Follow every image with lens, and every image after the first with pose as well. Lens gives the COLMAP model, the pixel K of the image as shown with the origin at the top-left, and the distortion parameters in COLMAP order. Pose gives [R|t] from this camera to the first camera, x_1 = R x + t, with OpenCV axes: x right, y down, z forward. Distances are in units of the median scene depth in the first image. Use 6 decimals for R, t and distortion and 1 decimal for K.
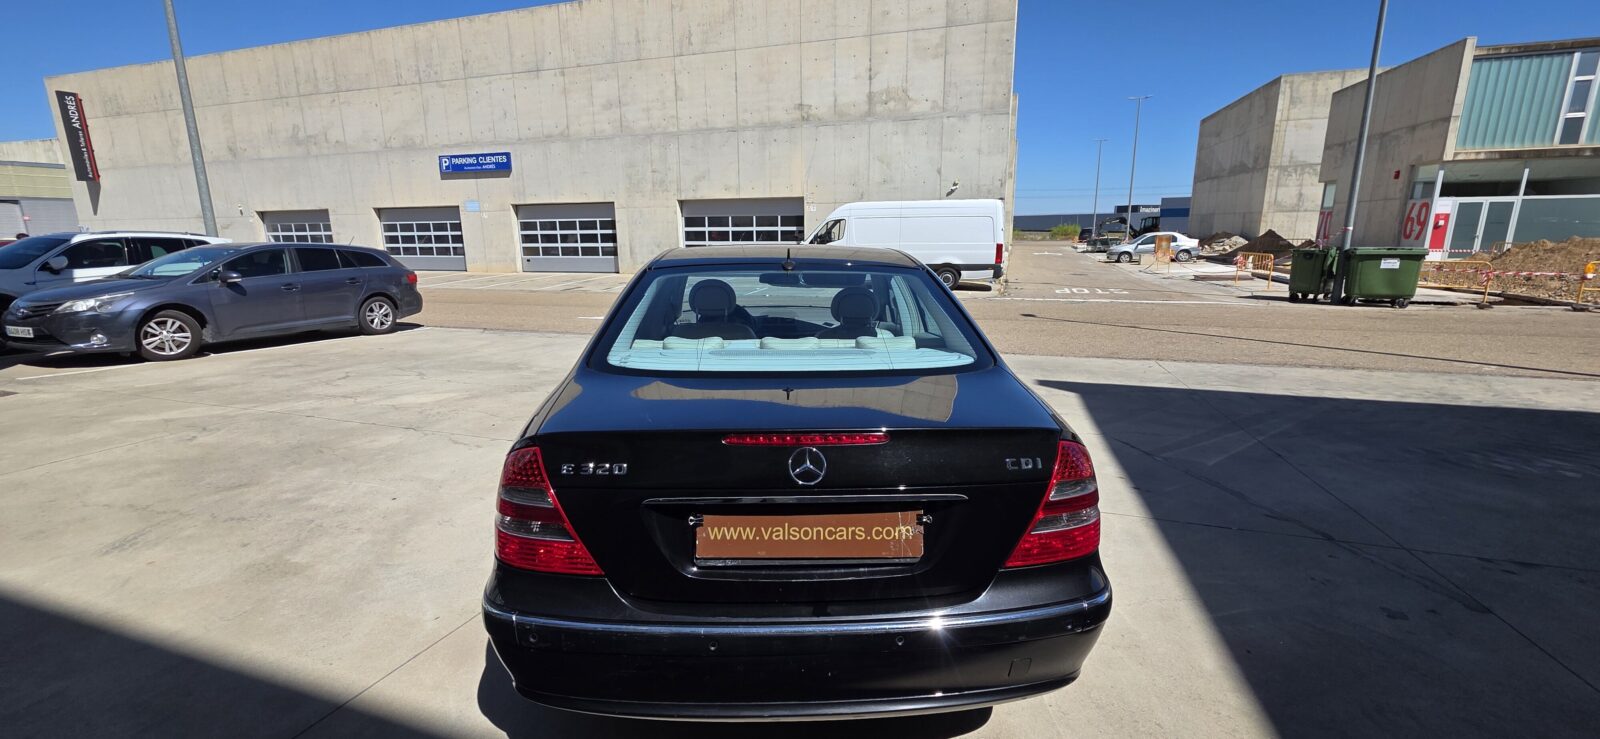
lens RADIAL K [[636.7, 0, 794.0], [0, 636.7, 365.9], [0, 0, 1]] dist [0.004576, -0.001143]
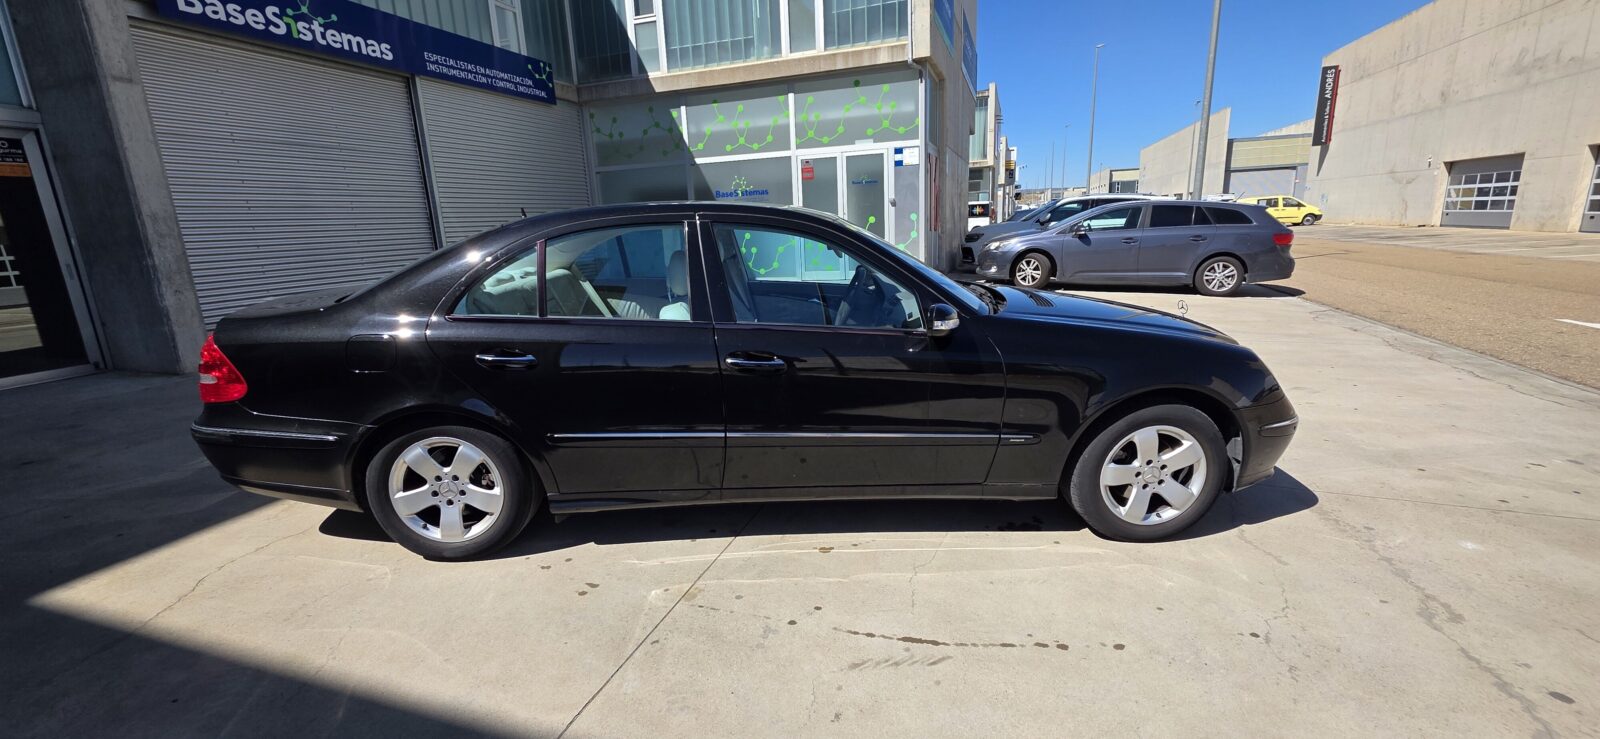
lens RADIAL K [[636.7, 0, 797.5], [0, 636.7, 370.0], [0, 0, 1]] dist [0.004576, -0.001143]
pose [[-0.001292, 0.240248, -0.970711, 0.128278], [-0.170955, 0.956368, 0.236926, -0.026612], [0.985278, 0.166254, 0.039836, 0.153888]]
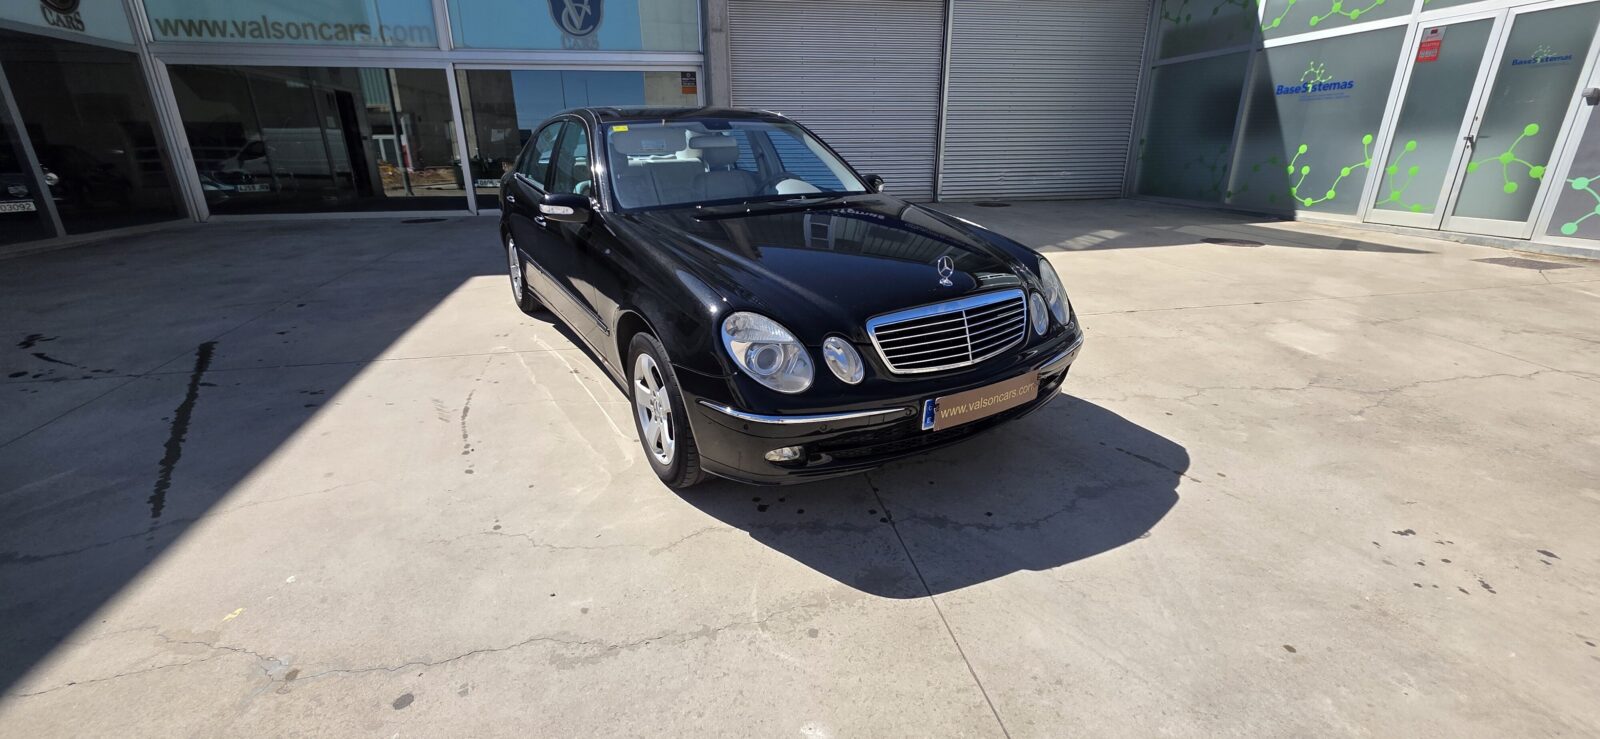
lens RADIAL K [[636.7, 0, 794.7], [0, 636.7, 368.3], [0, 0, 1]] dist [0.004576, -0.001143]
pose [[-0.867919, 0.181705, -0.462276, 0.055101], [-0.088344, 0.859376, 0.503656, -0.052225], [0.488786, 0.477972, -0.729816, 0.299574]]
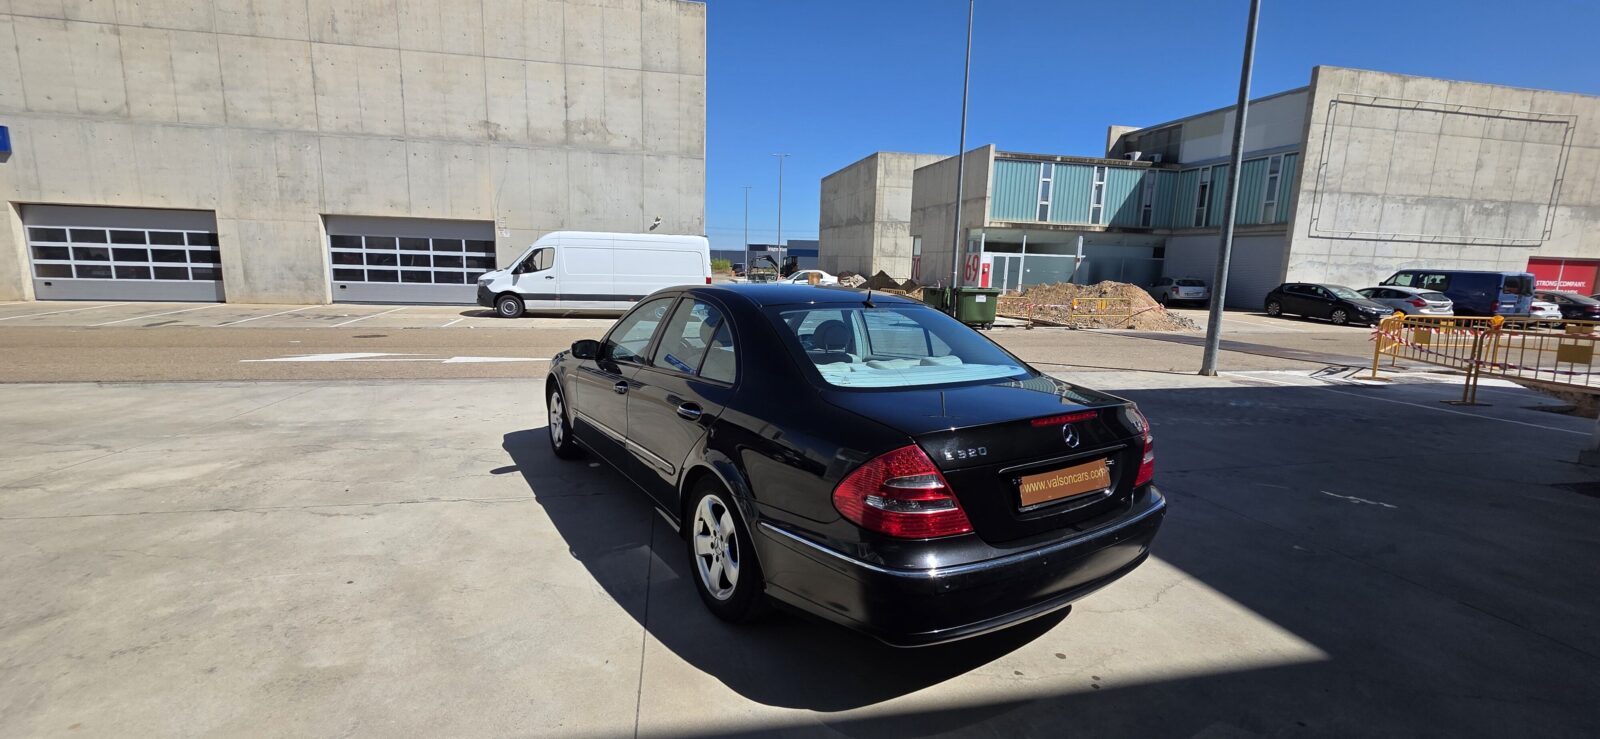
lens RADIAL K [[636.7, 0, 791.5], [0, 636.7, 368.5], [0, 0, 1]] dist [0.004576, -0.001143]
pose [[0.864335, -0.048328, 0.500588, -0.078575], [0.069378, 0.997313, -0.023506, -0.001042], [-0.498107, 0.055047, 0.865366, -0.001239]]
